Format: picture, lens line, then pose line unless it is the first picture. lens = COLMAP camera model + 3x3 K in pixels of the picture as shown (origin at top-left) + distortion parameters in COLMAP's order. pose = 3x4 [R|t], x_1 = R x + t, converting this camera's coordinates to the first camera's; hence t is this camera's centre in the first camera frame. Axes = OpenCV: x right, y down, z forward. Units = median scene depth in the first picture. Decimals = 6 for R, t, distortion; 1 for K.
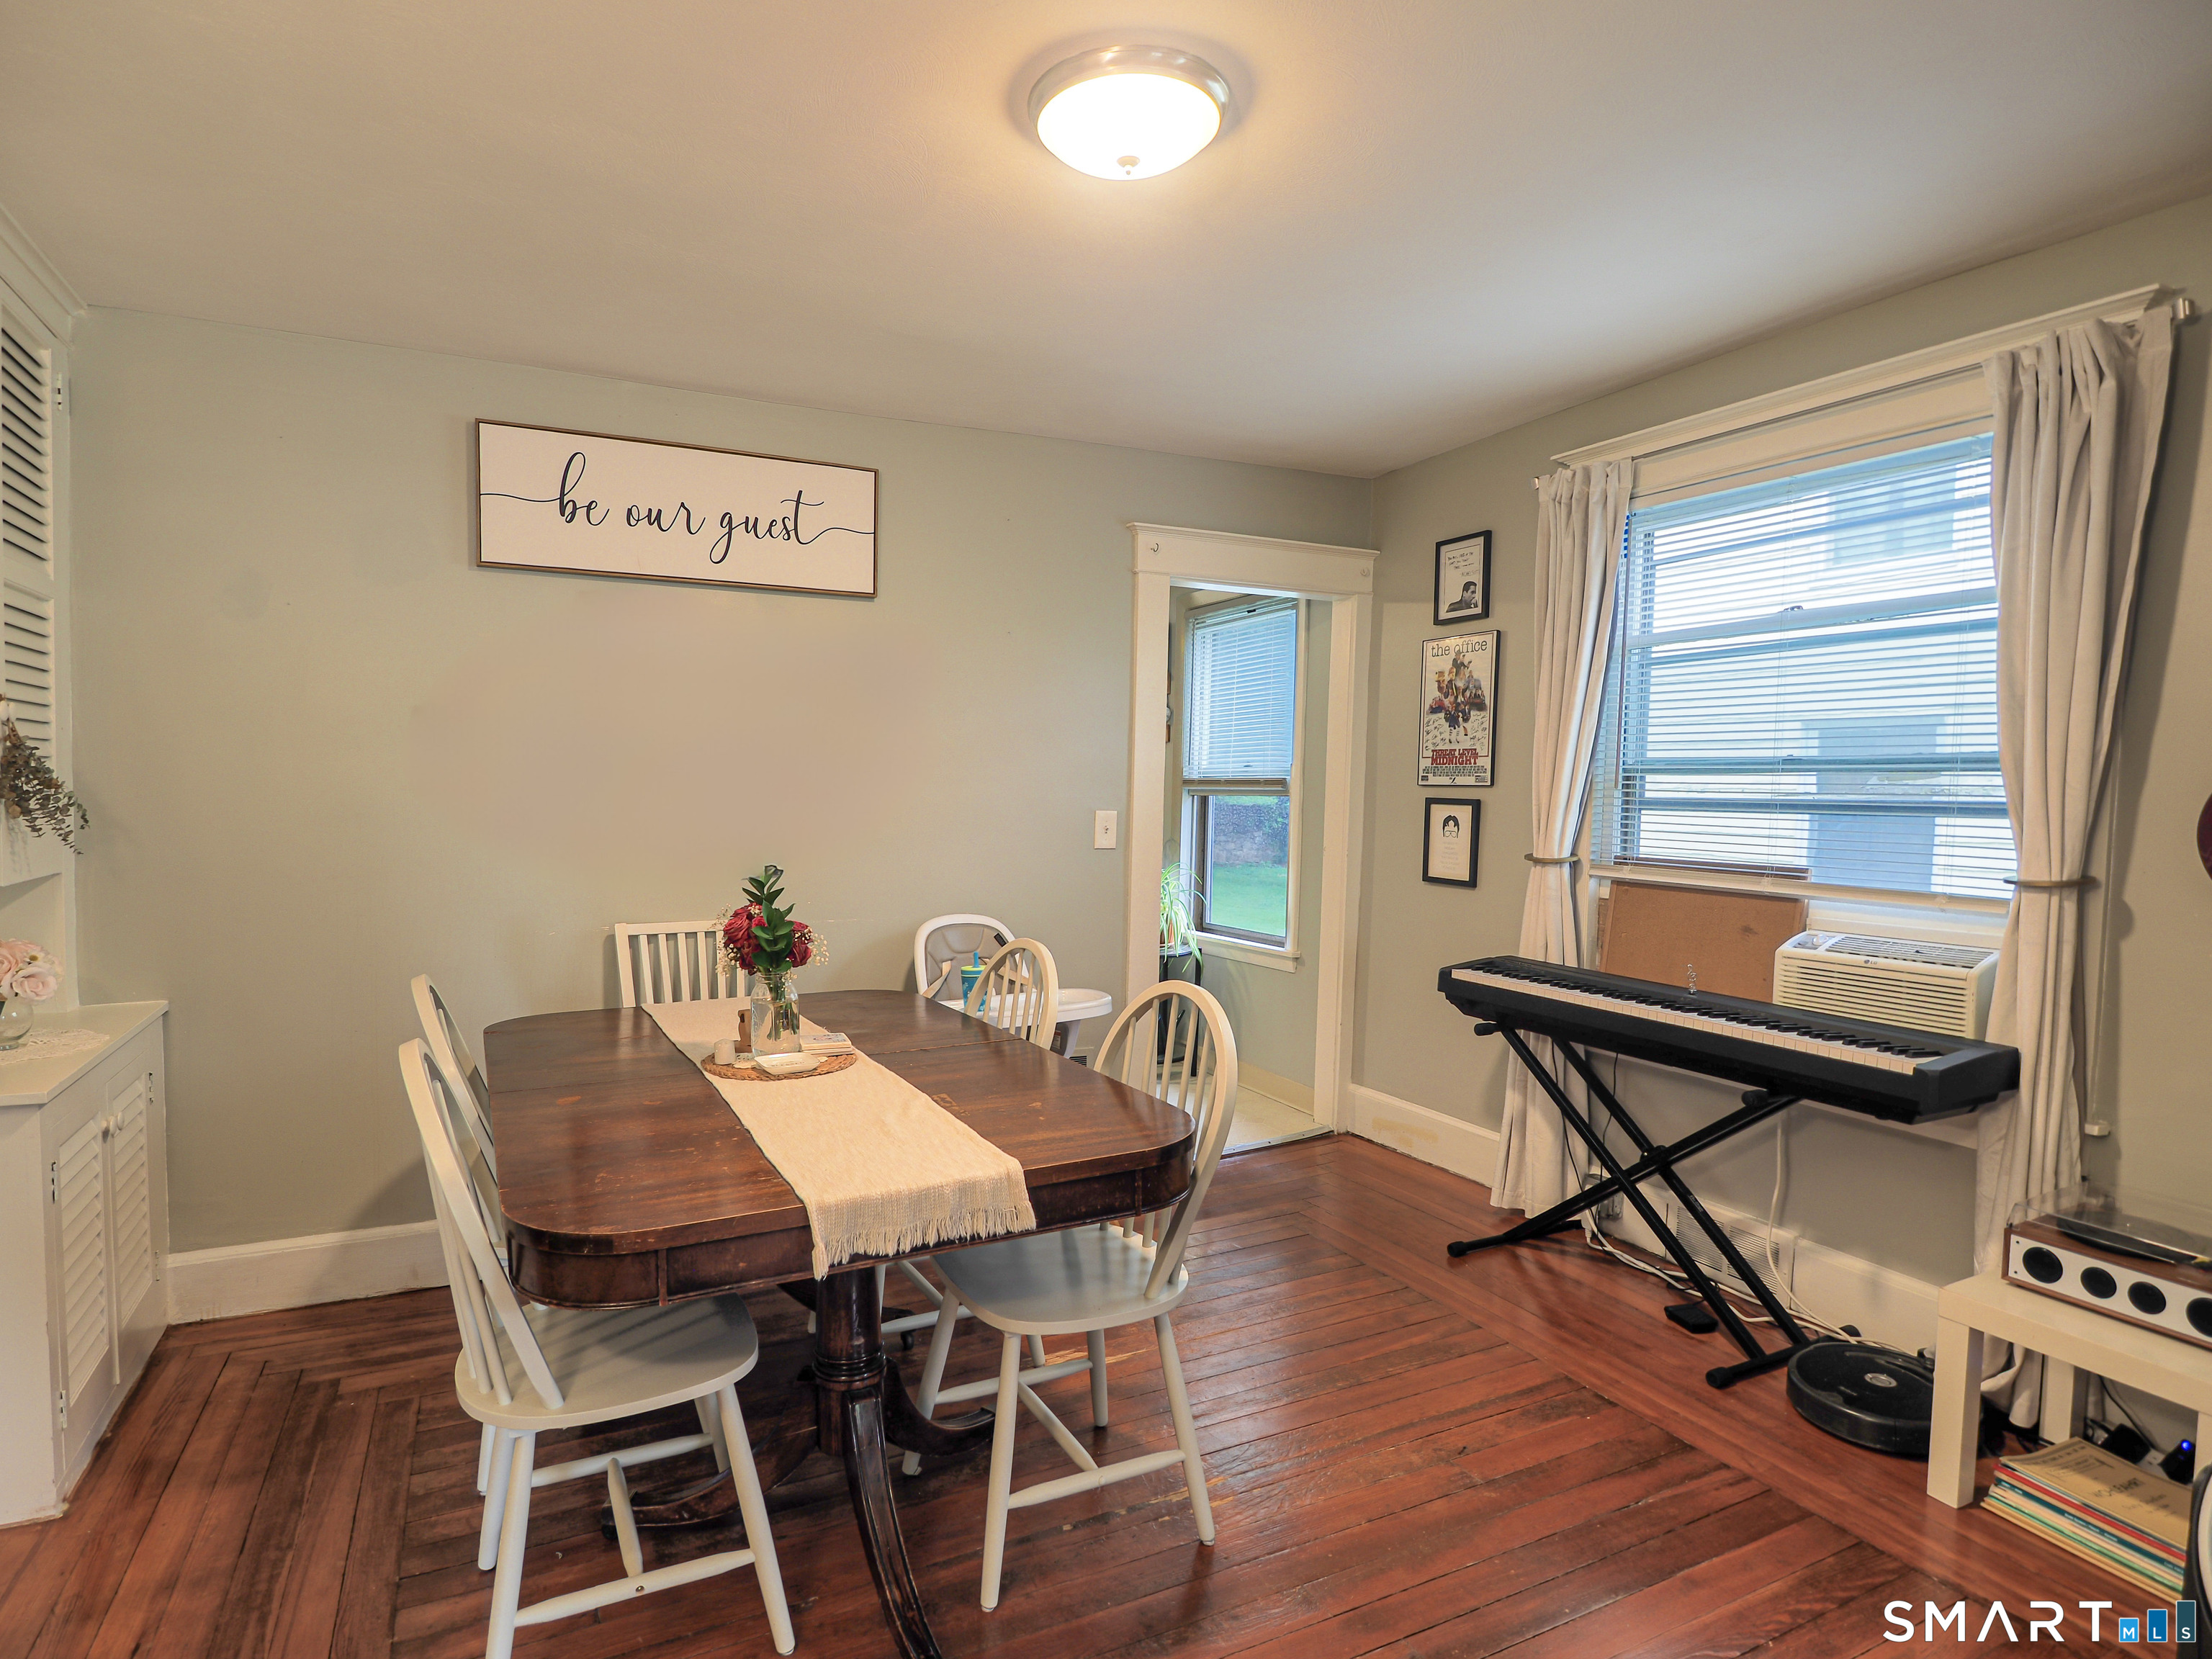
lens RADIAL K [[1216.7, 0, 1048.6], [0, 1216.7, 872.1], [0, 0, 1]] dist [-0.005704, -0.008037]
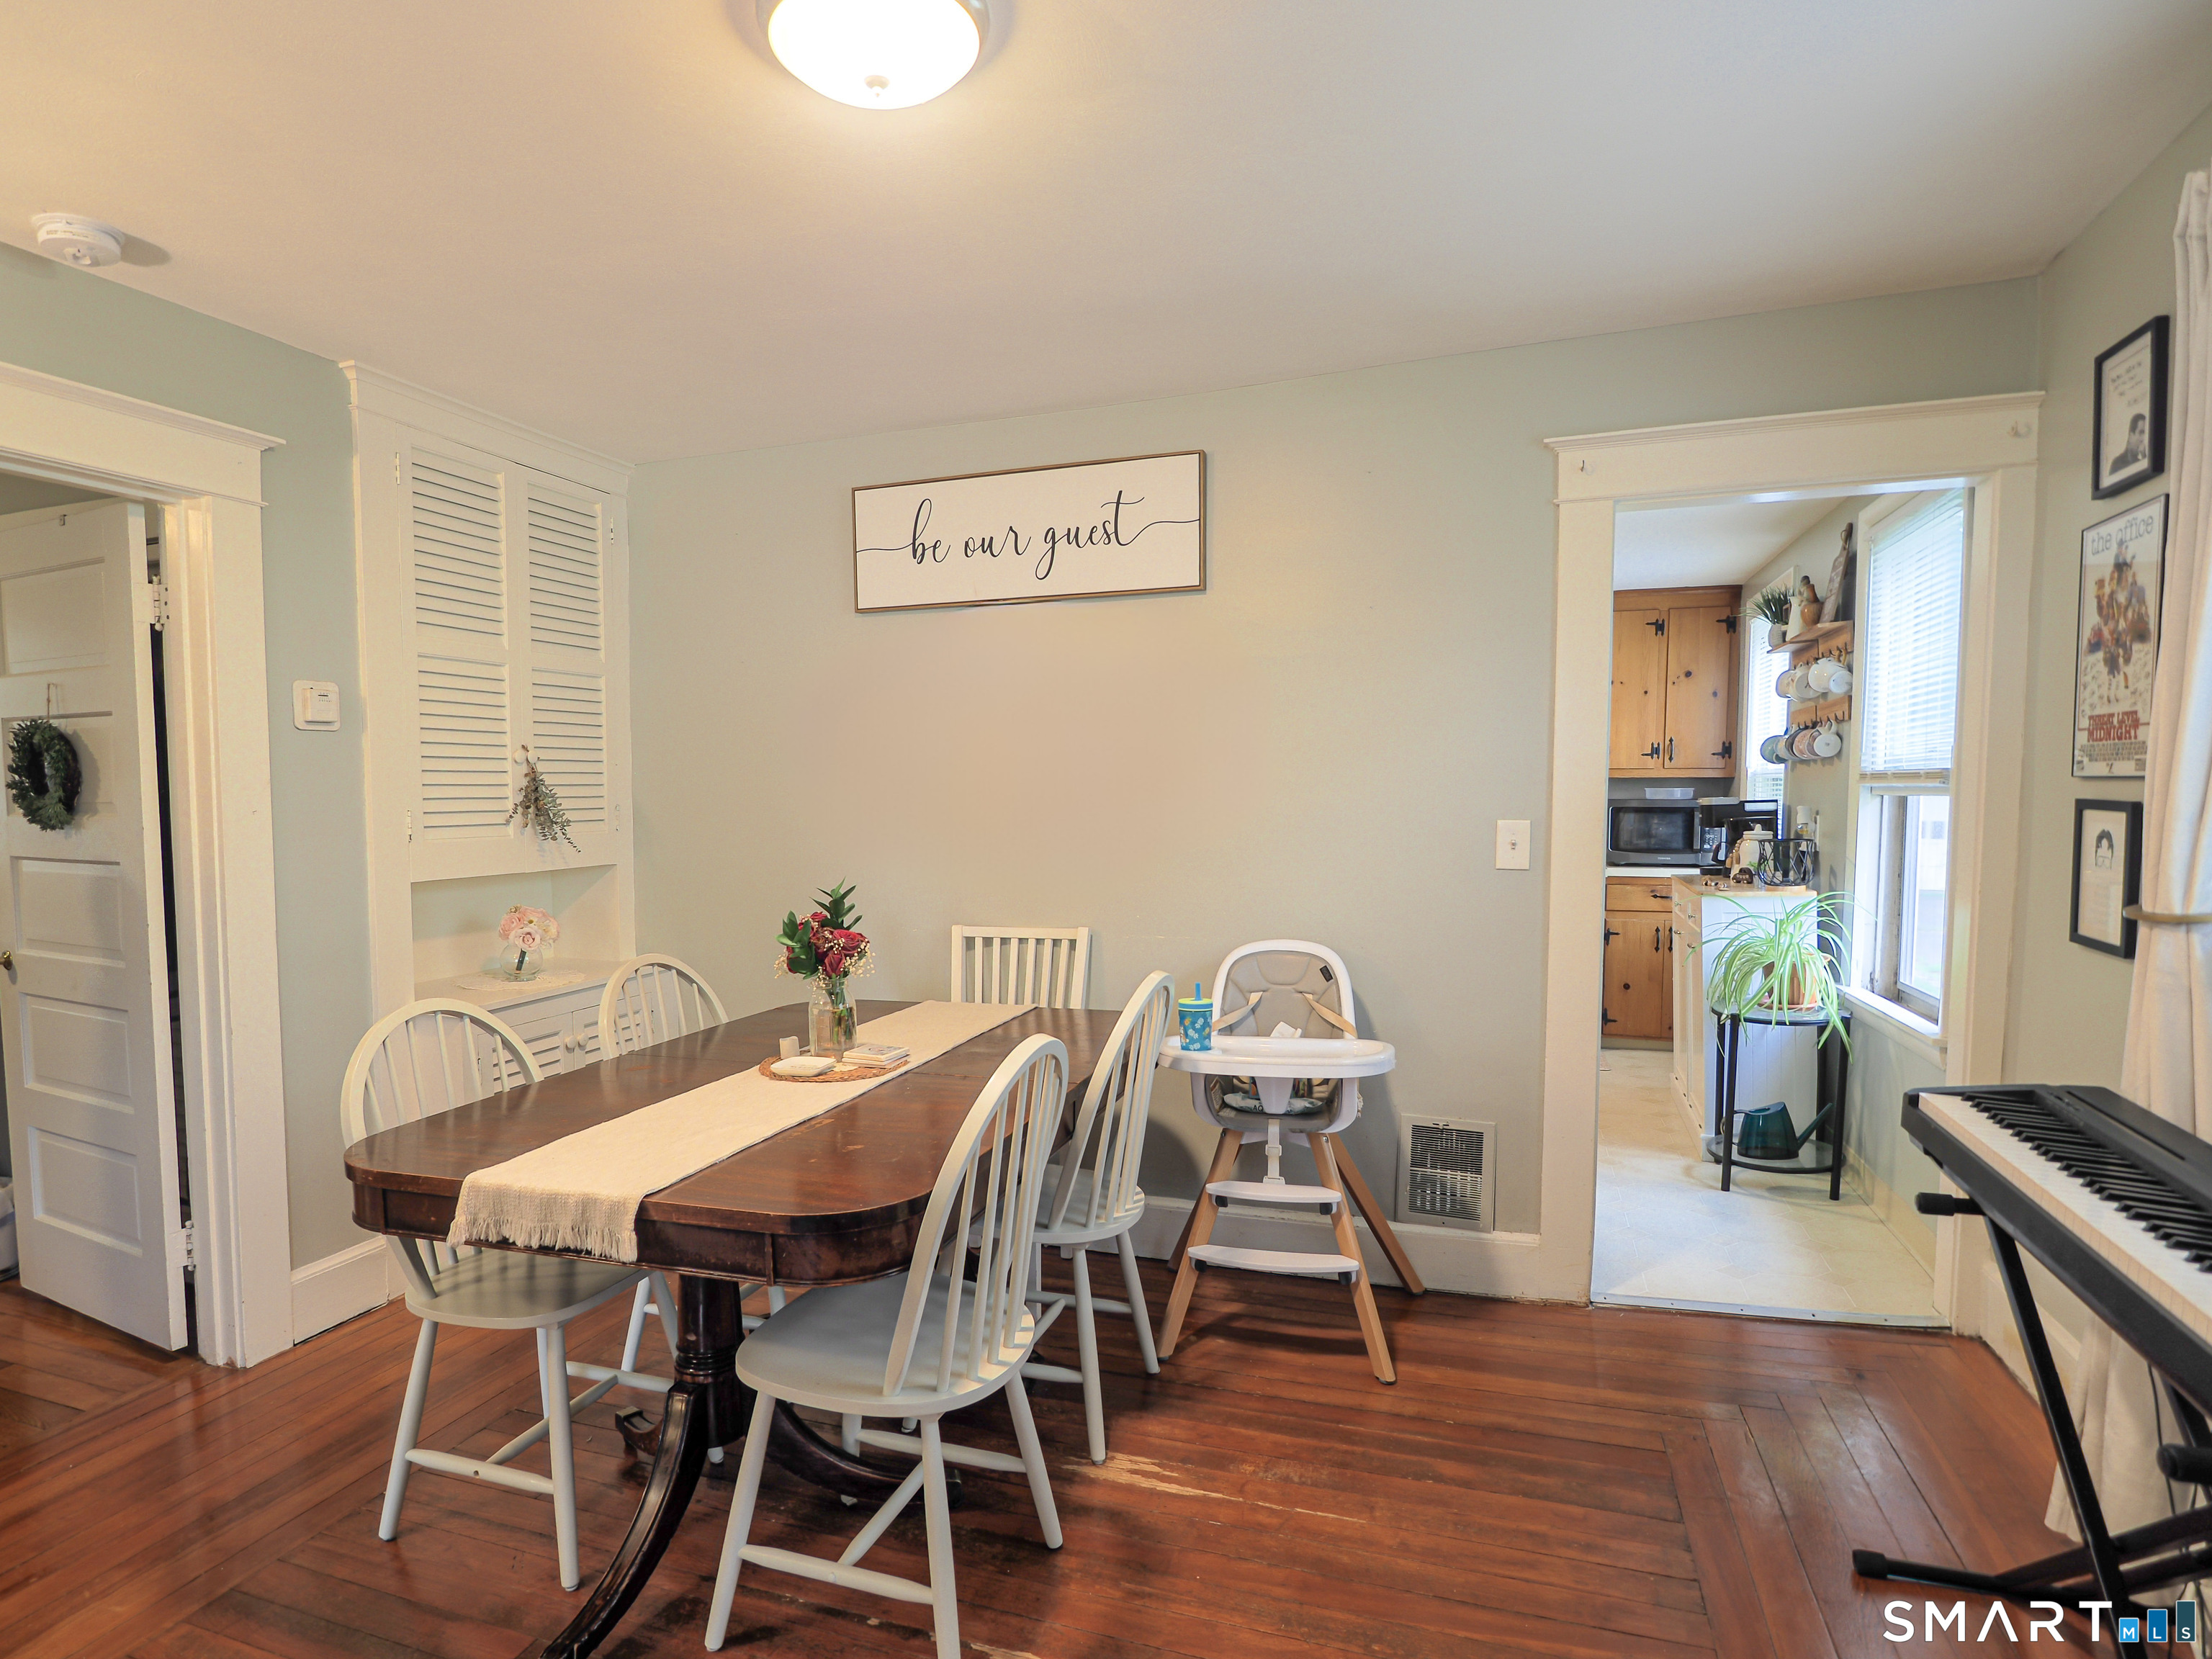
lens RADIAL K [[1216.7, 0, 1008.1], [0, 1216.7, 866.7], [0, 0, 1]] dist [-0.005704, -0.008037]
pose [[0.687995, 0.028162, -0.725168, 0.444594], [-0.033010, 0.999427, 0.007494, -0.018799], [0.724964, 0.018782, 0.688531, 0.273007]]
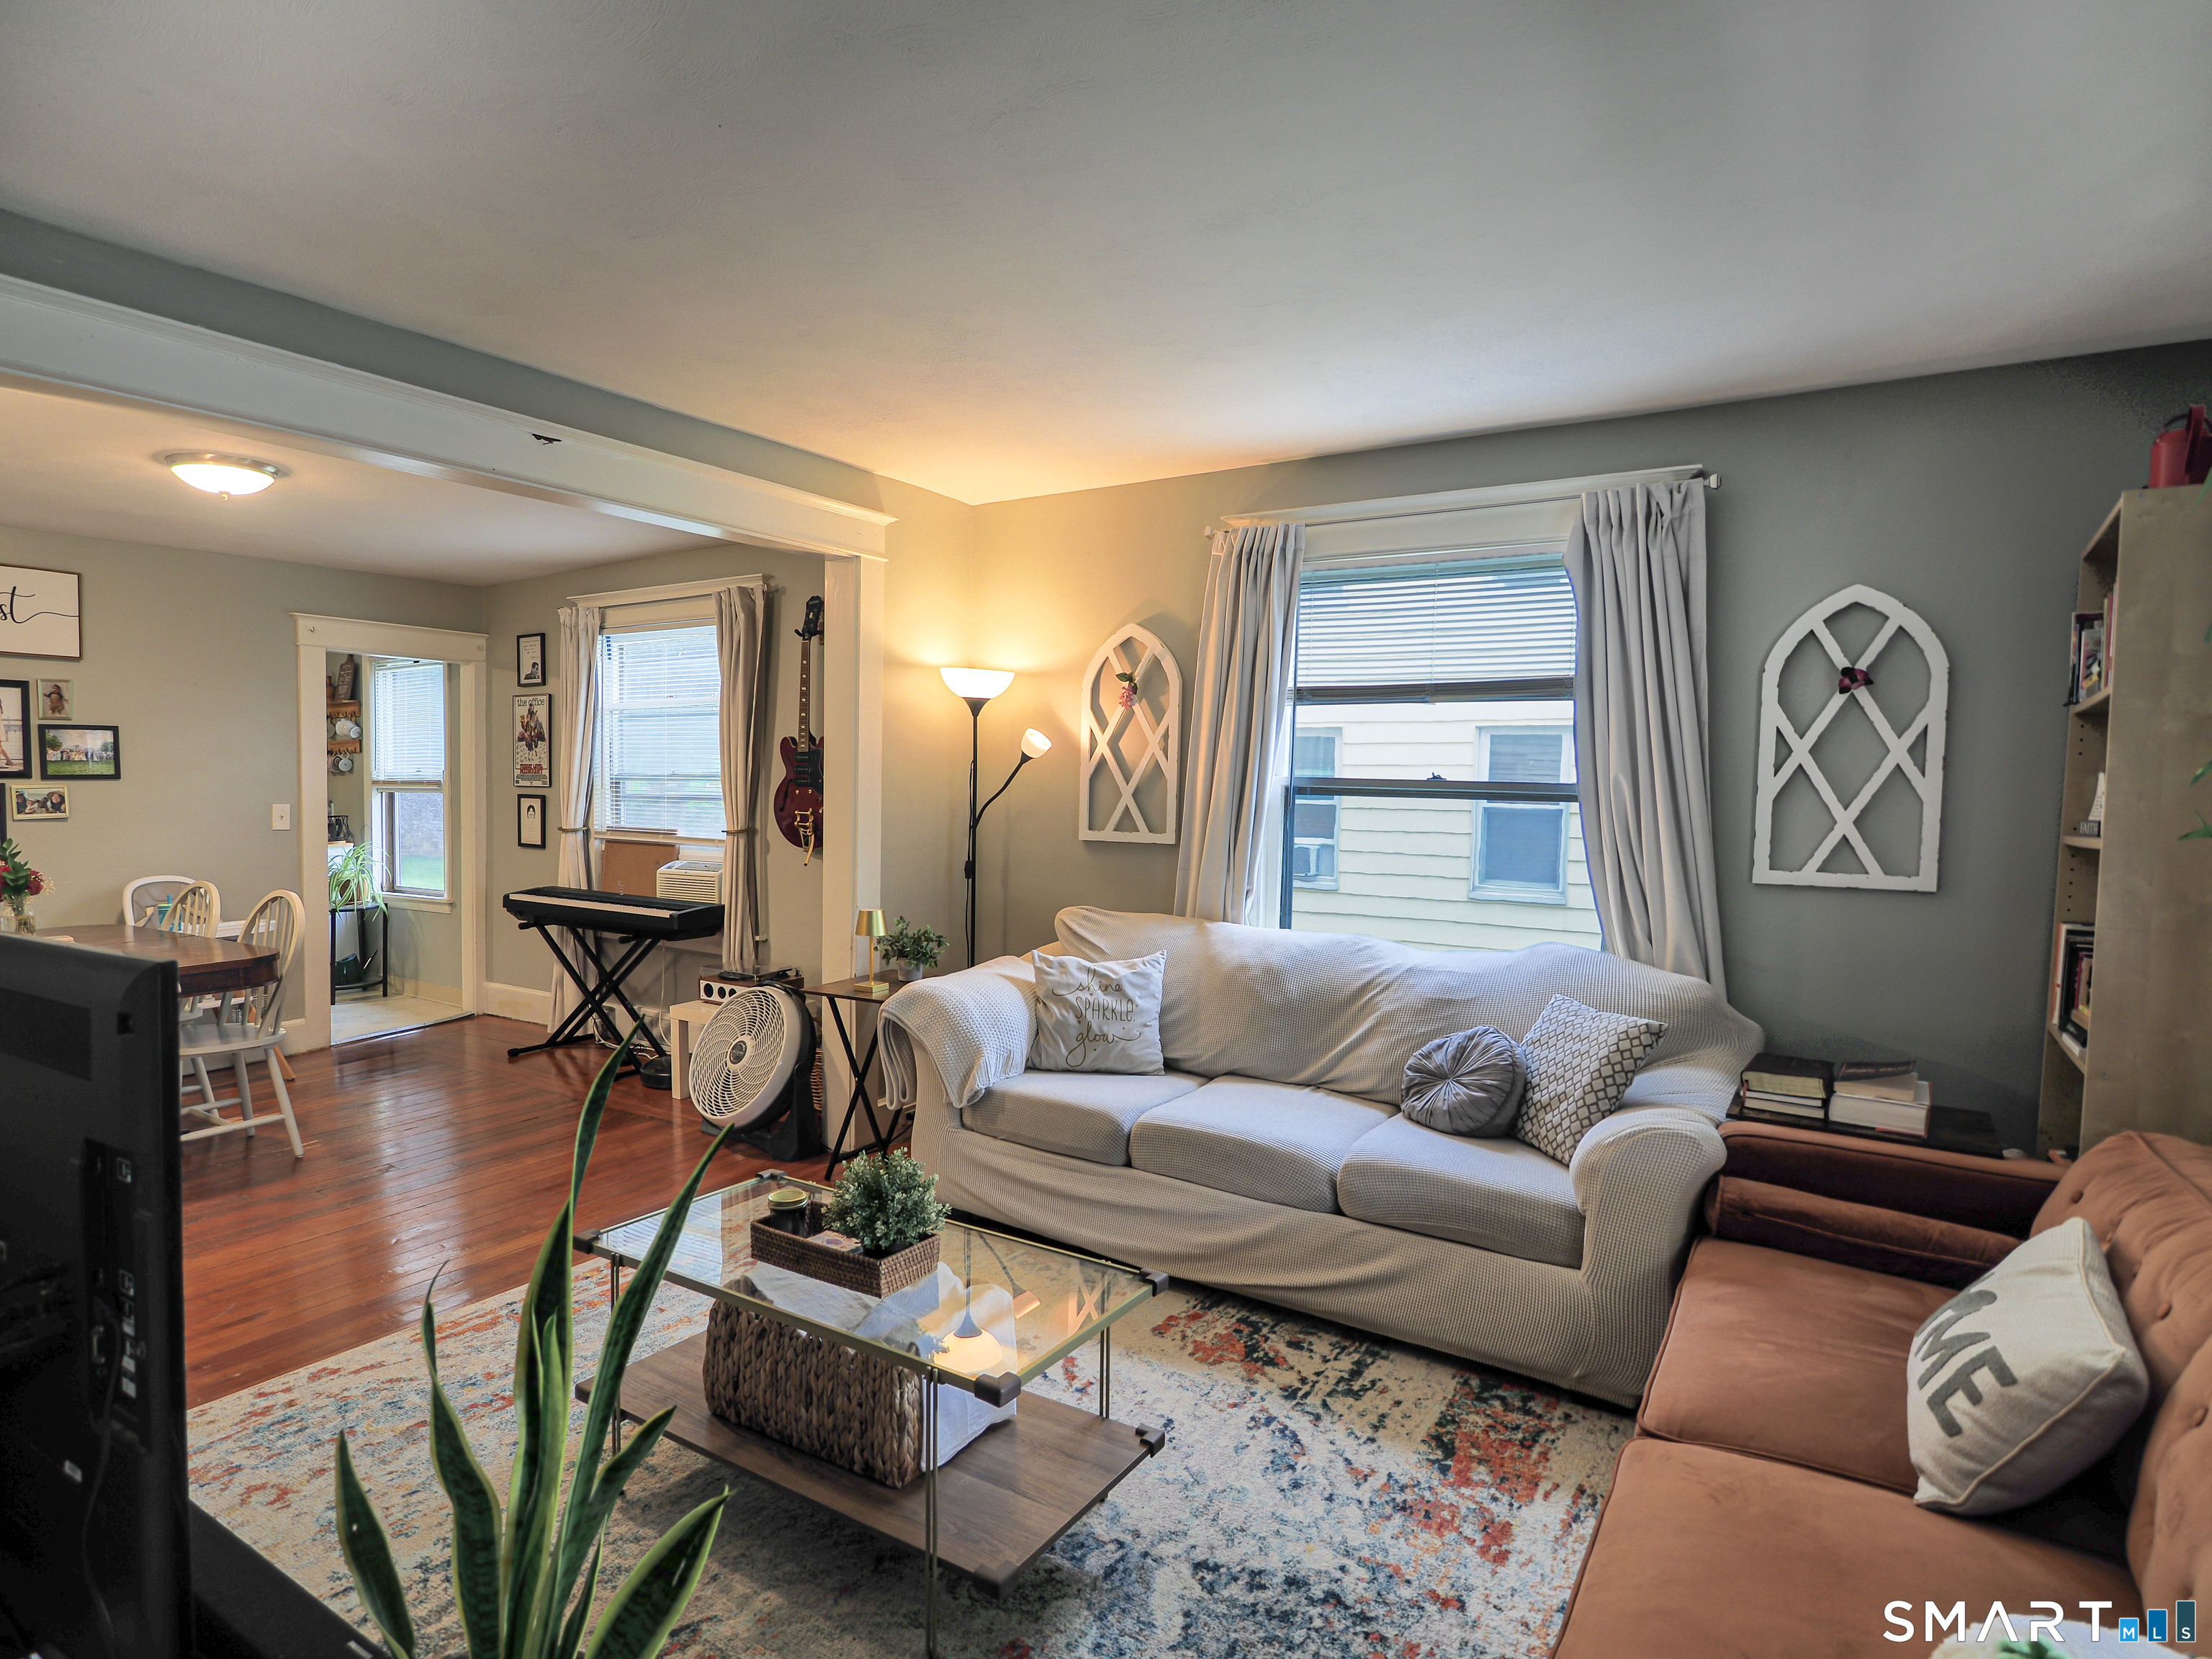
lens RADIAL K [[1216.7, 0, 1055.0], [0, 1216.7, 855.5], [0, 0, 1]] dist [-0.005704, -0.008037]
pose [[0.862480, -0.032047, 0.505076, 0.129769], [0.035524, 0.999365, 0.002748, 0.047605], [-0.504844, 0.015572, 0.863070, -0.863343]]
